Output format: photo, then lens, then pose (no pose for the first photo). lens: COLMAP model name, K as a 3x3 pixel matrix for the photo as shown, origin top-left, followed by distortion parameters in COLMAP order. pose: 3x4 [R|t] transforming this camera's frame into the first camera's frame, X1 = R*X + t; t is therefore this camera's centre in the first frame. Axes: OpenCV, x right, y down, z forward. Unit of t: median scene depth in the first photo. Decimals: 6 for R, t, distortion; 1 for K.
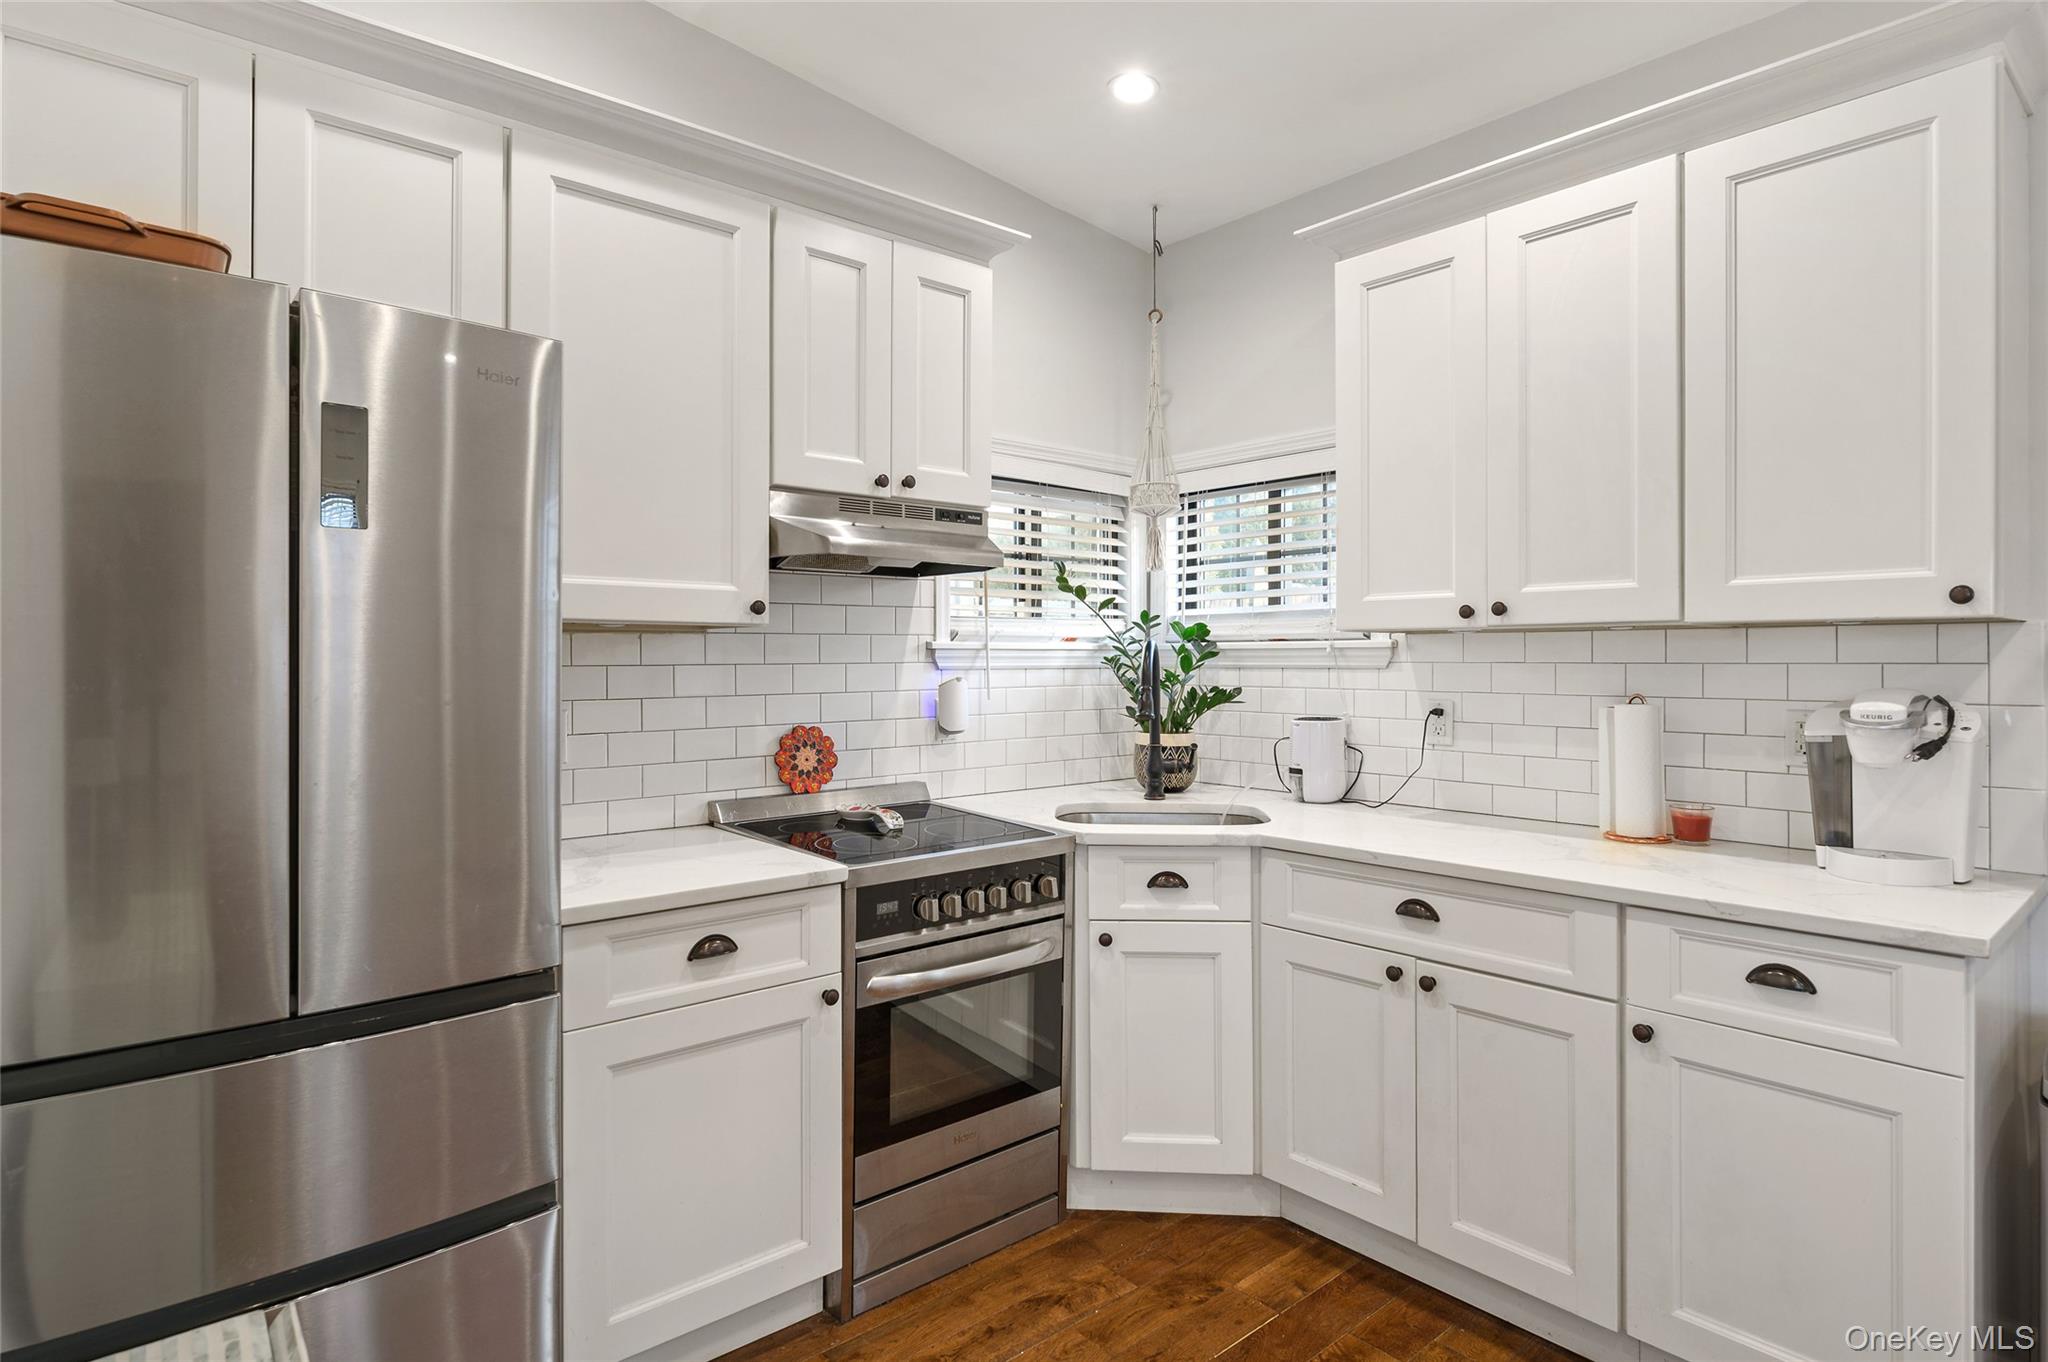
lens RADIAL K [[1081.4, 0, 1006.2], [0, 1081.4, 658.3], [0, 0, 1]] dist [-0.002238, 0.000084]
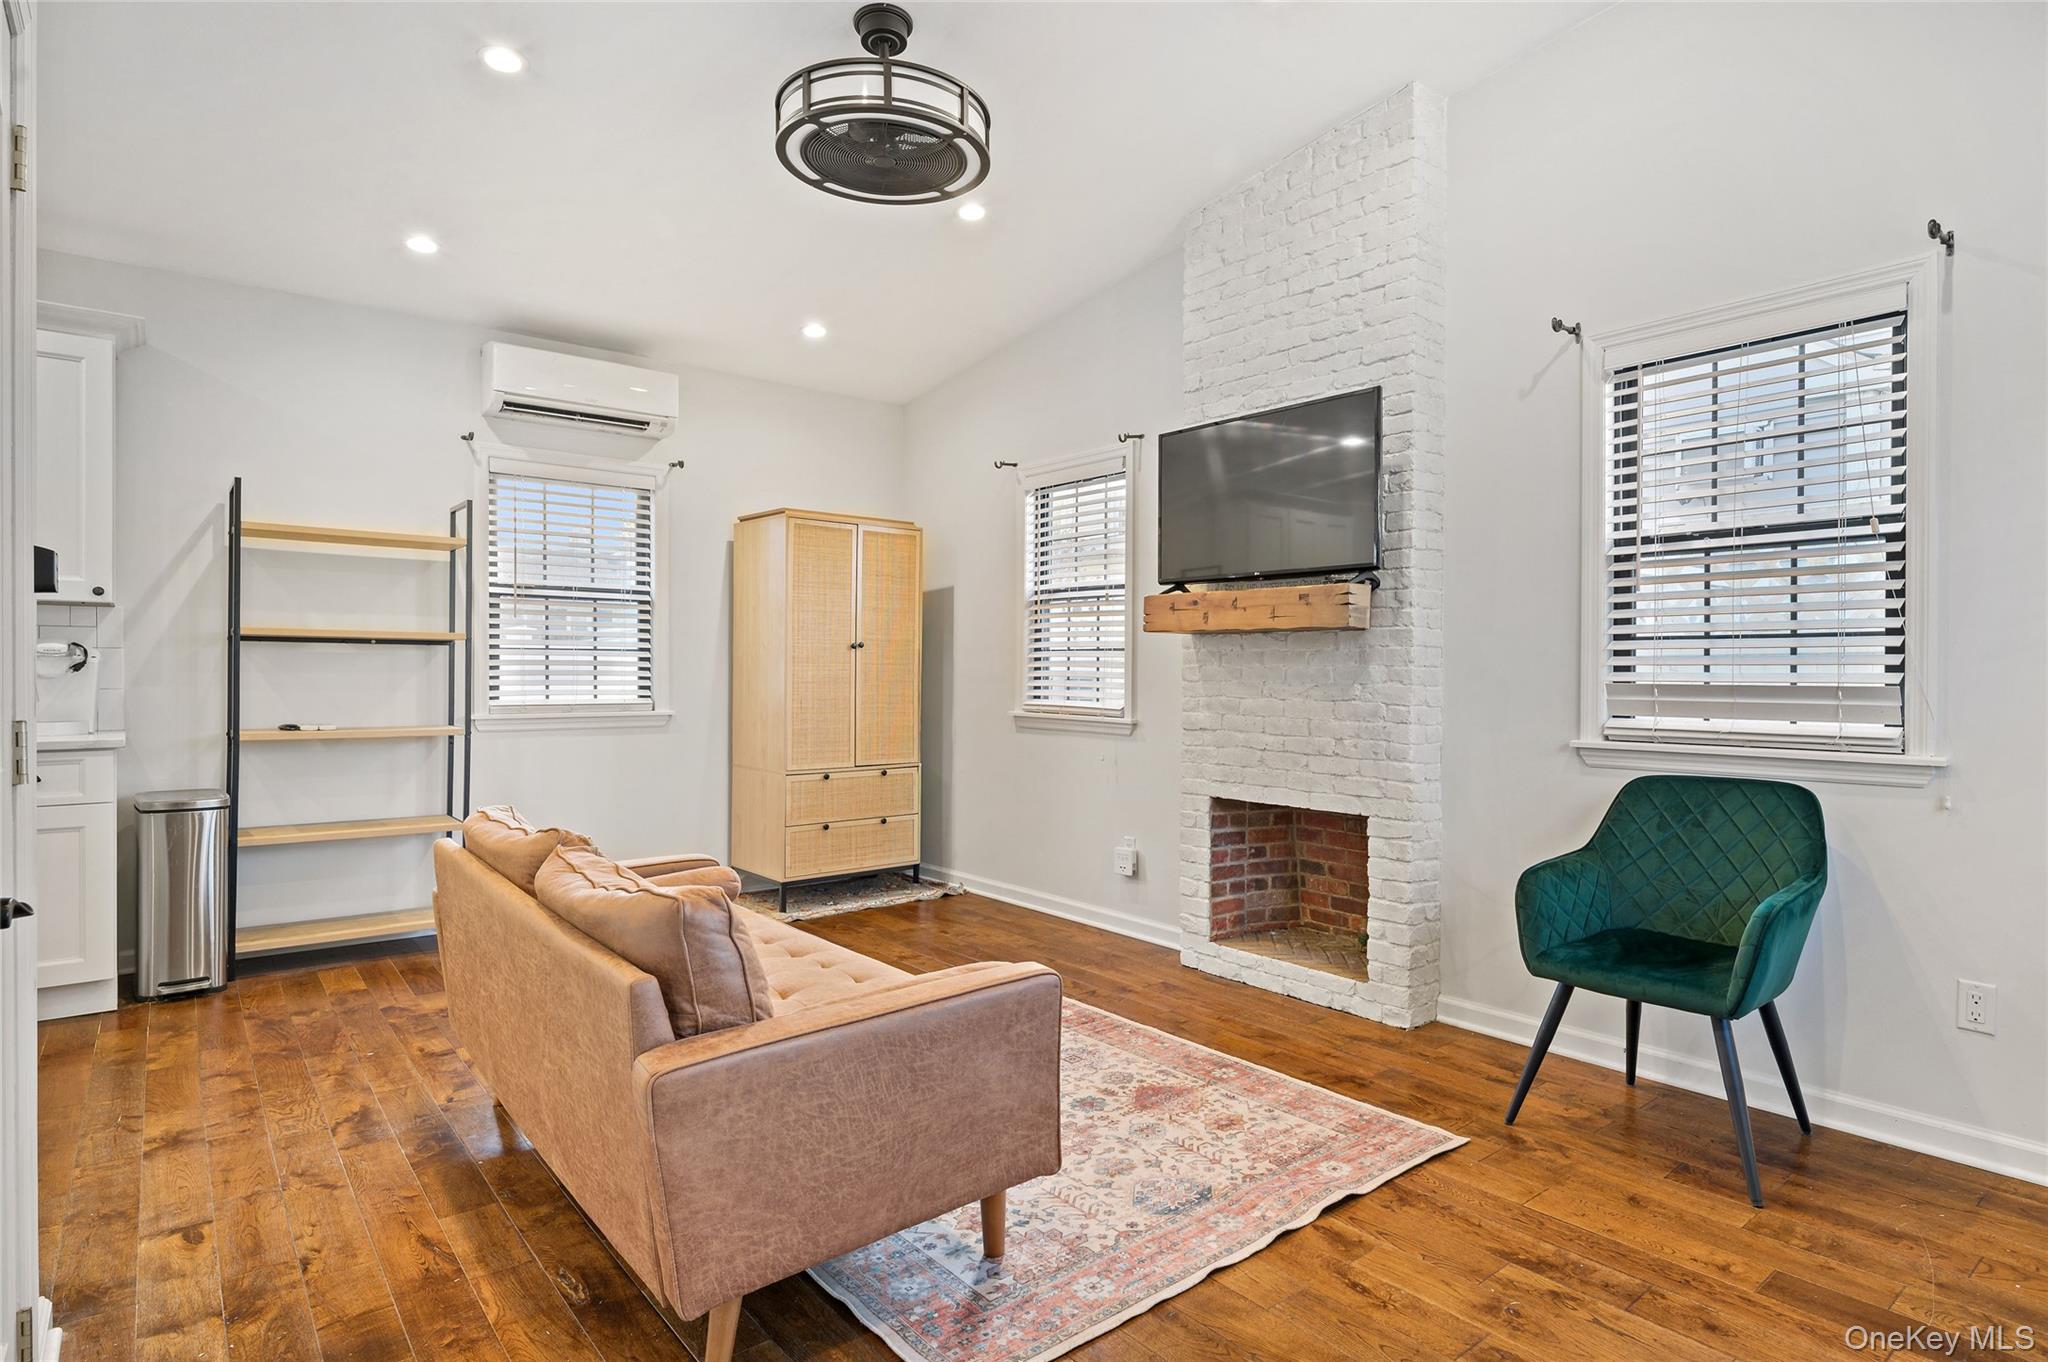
lens RADIAL K [[1118.8, 0, 1107.3], [0, 1118.8, 682.6], [0, 0, 1]] dist [-0.003279, -0.001314]
pose [[-0.009771, -0.005571, 0.999937, -0.872758], [-0.005190, 0.999971, 0.005520, 0.064859], [-0.999939, -0.005136, -0.009799, -0.629587]]
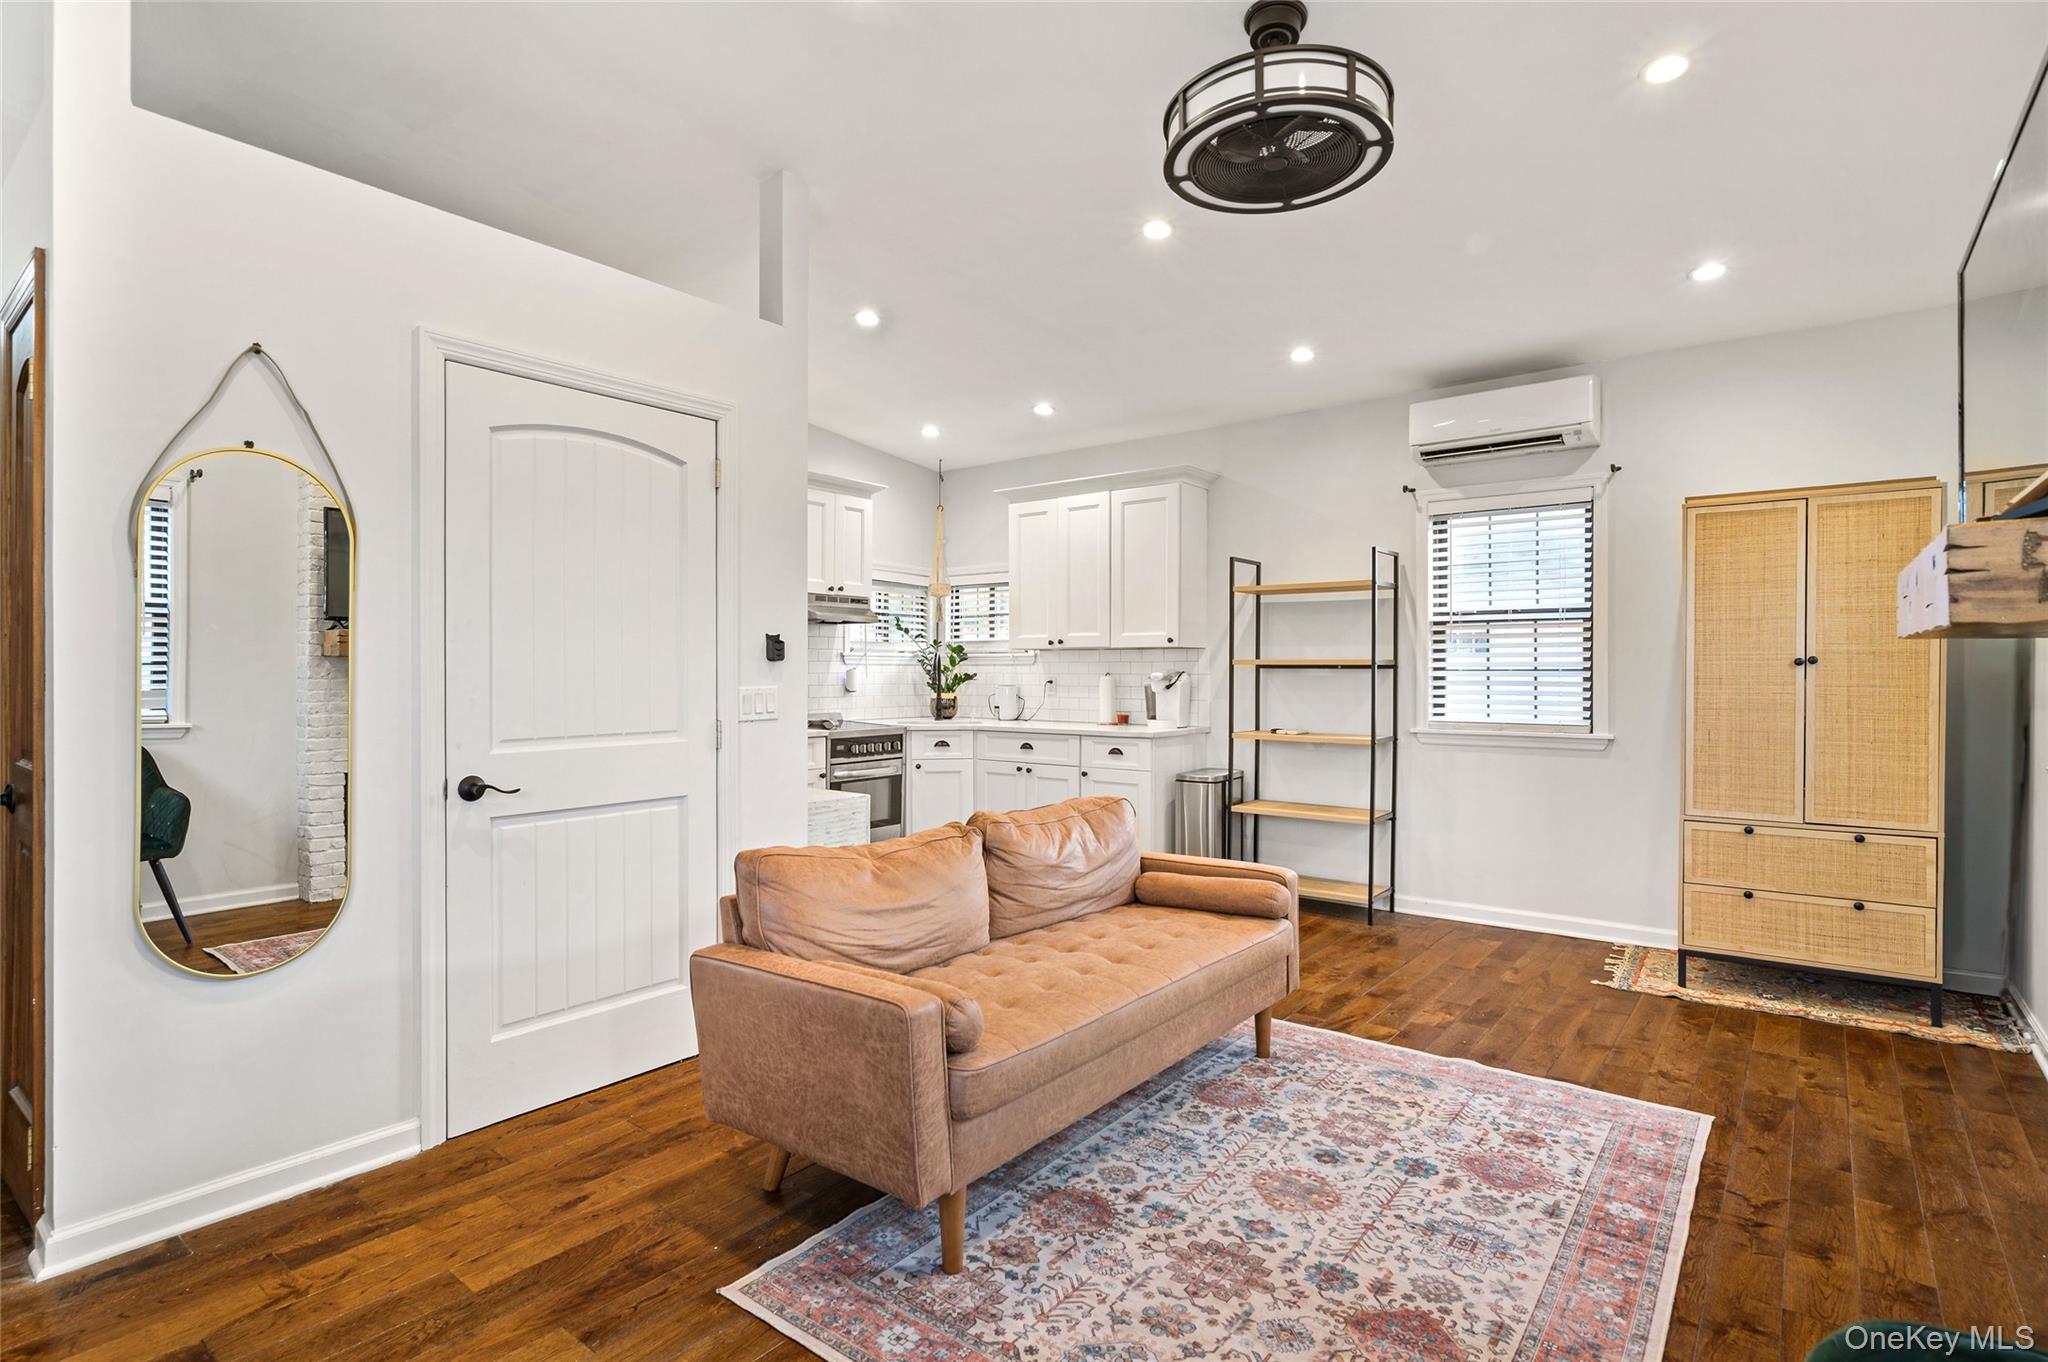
lens RADIAL K [[1005.3, 0, 1013.4], [0, 1005.3, 676.4], [0, 0, 1]] dist [0.001825, 0.000064]
pose [[0.981507, 0.003695, 0.191391, -0.138072], [-0.004297, 0.999987, 0.002729, 0.032555], [-0.191379, -0.003501, 0.981510, -1.335992]]
